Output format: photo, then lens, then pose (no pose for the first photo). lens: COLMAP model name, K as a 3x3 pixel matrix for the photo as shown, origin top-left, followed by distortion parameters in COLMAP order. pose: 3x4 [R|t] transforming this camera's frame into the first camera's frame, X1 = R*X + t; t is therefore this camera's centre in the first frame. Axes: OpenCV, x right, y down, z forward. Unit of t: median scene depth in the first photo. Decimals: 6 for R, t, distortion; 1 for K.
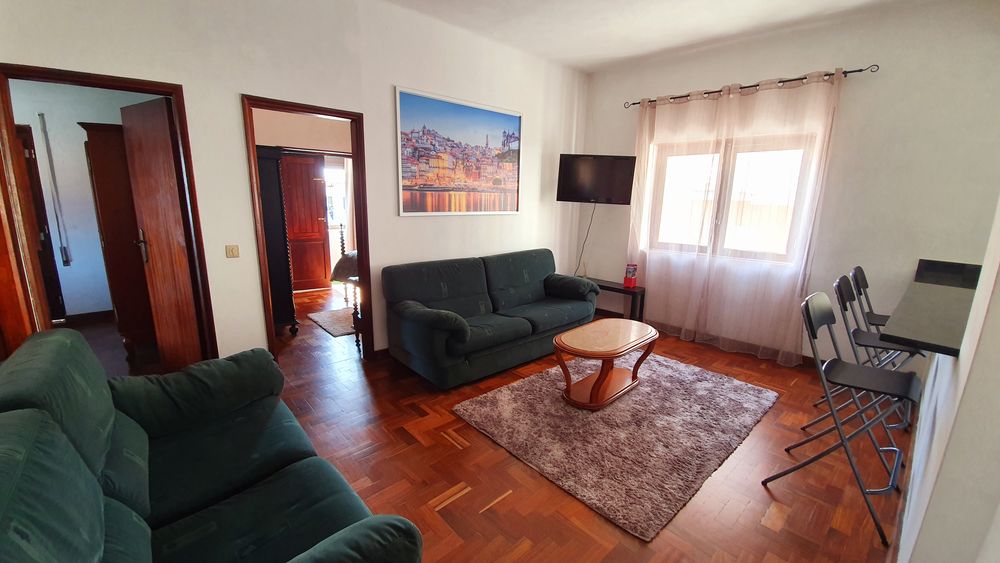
lens RADIAL K [[399.6, 0, 497.5], [0, 399.6, 277.0], [0, 0, 1]] dist [-0.000535, -0.000004]
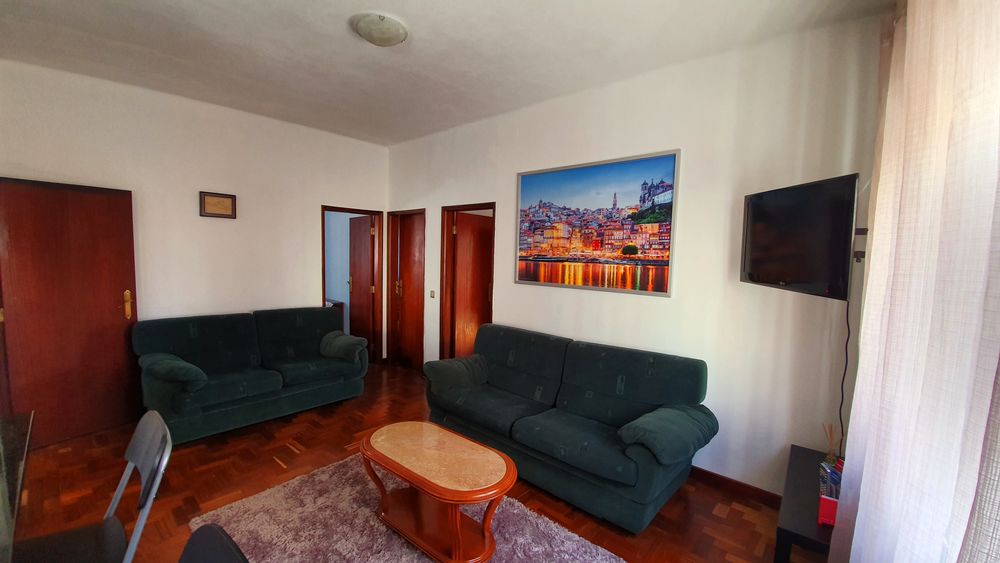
lens RADIAL K [[399.6, 0, 497.8], [0, 399.6, 286.7], [0, 0, 1]] dist [-0.000535, -0.000004]
pose [[0.119759, 0.064714, -0.990692, 0.801514], [-0.218846, 0.975049, 0.037237, -0.163033], [0.968382, 0.212349, 0.130933, 0.759695]]
